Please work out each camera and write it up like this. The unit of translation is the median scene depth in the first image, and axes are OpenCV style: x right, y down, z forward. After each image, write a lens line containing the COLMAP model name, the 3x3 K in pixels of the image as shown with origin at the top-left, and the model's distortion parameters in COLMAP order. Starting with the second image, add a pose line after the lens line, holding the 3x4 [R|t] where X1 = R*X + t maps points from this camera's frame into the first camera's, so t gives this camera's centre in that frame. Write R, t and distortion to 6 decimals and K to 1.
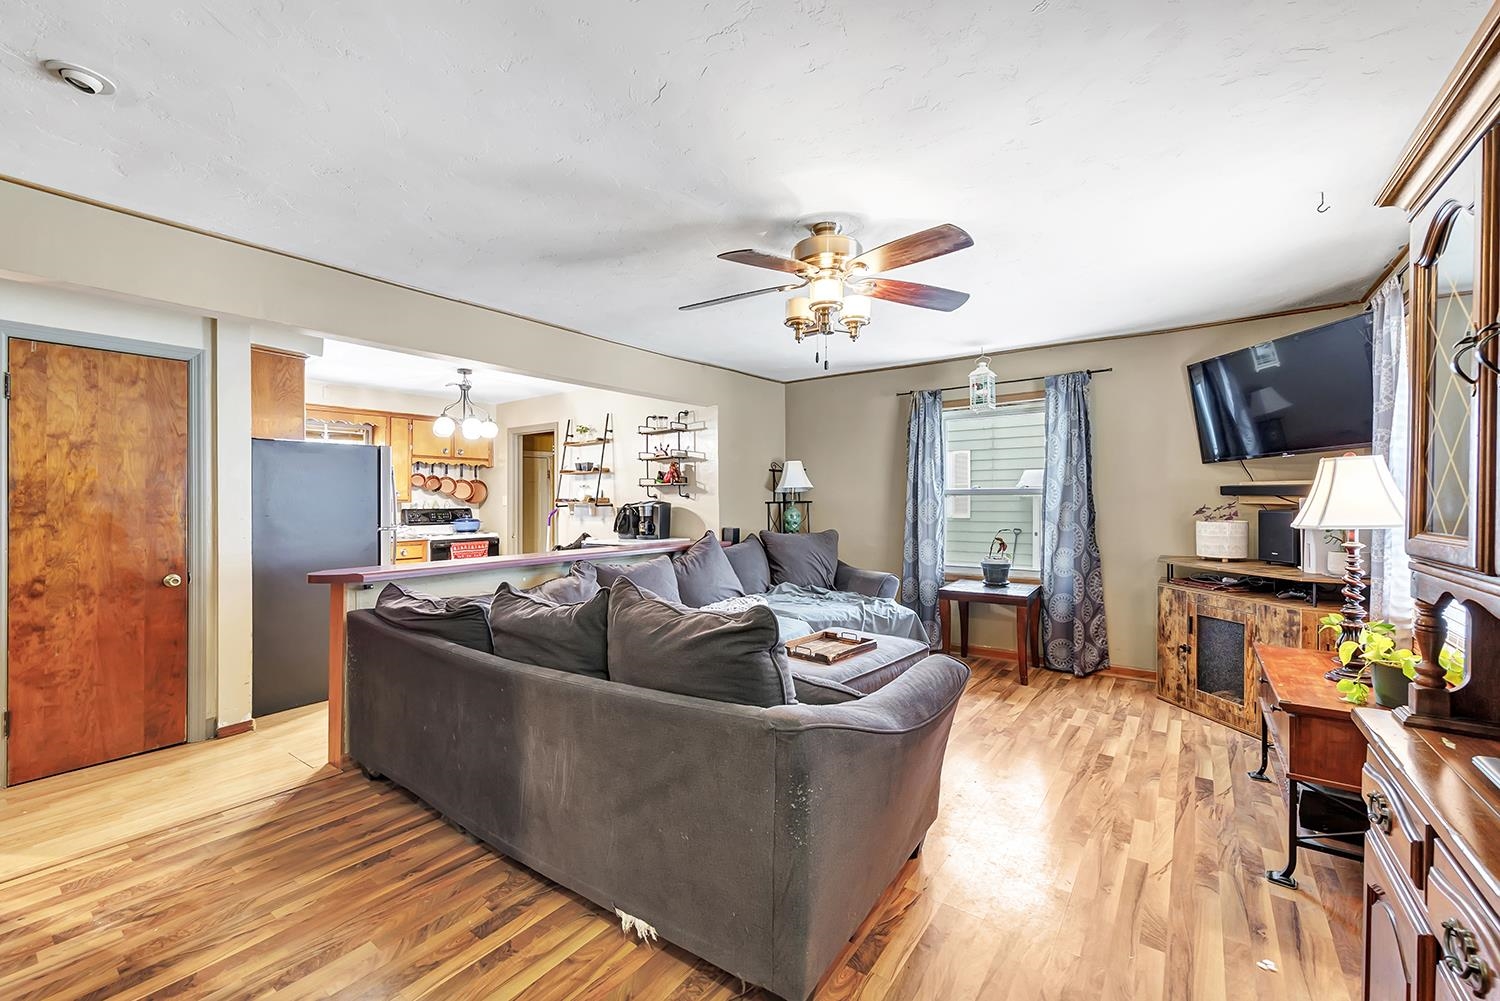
lens RADIAL K [[620.3, 0, 750.0], [0, 620.3, 500.5], [0, 0, 1]] dist [-0.002108, 0.000013]
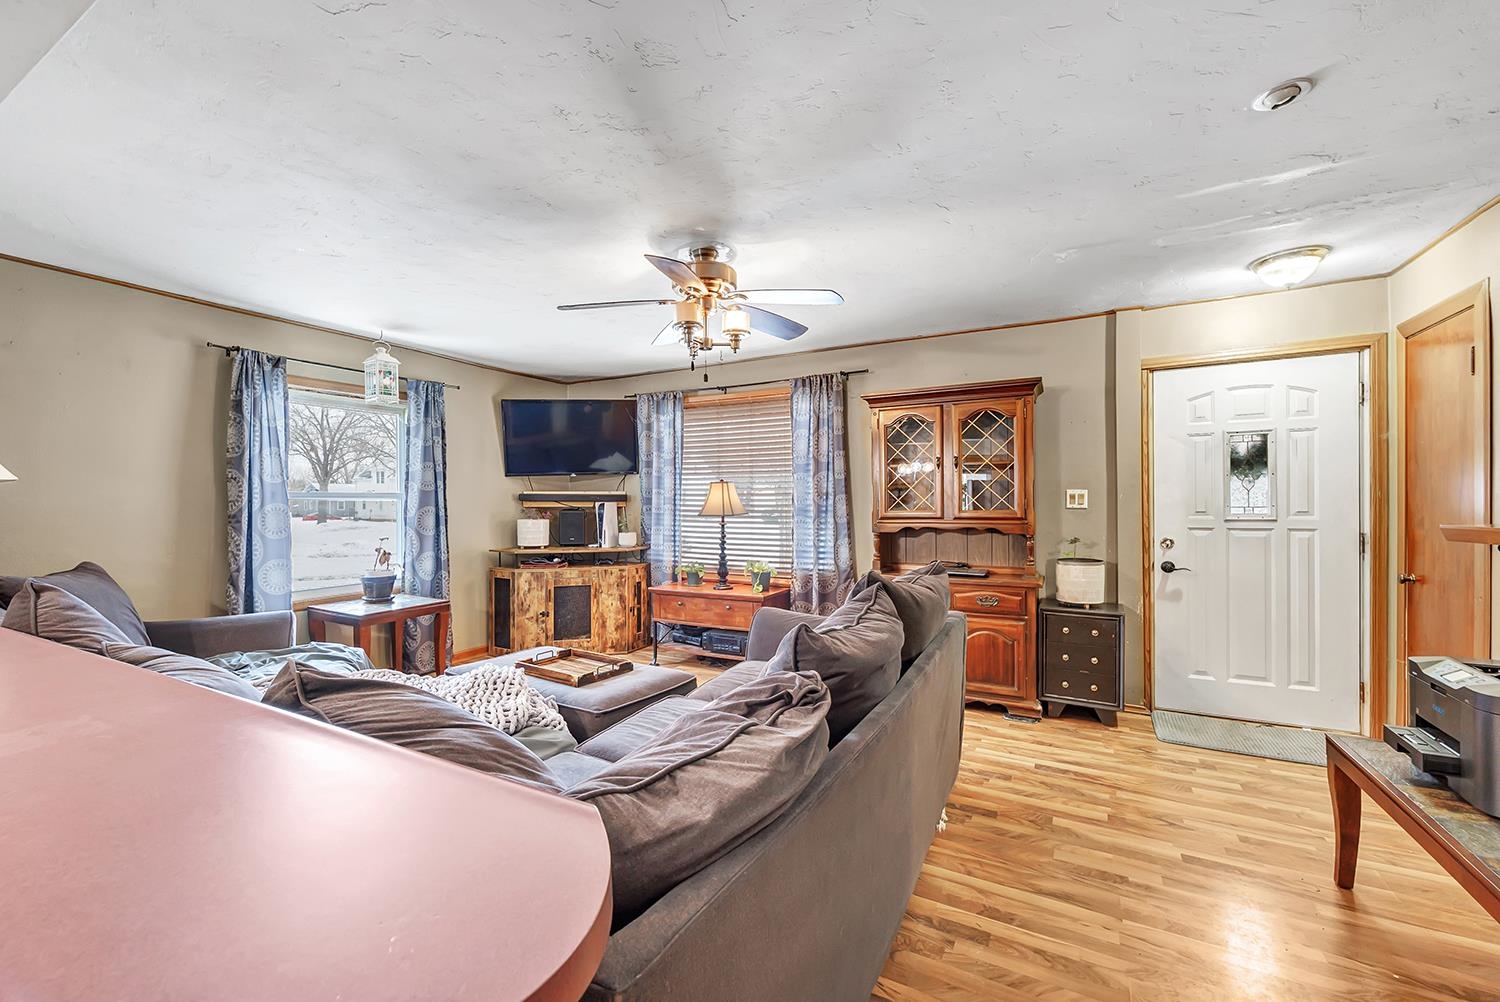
lens RADIAL K [[597.4, 0, 751.2], [0, 597.4, 508.1], [0, 0, 1]] dist [-0.012992, -0.000059]
pose [[-0.133021, -0.004029, 0.991105, -0.680491], [0.009774, 0.999938, 0.005377, 0.006171], [-0.991065, 0.010403, -0.132973, 0.770044]]
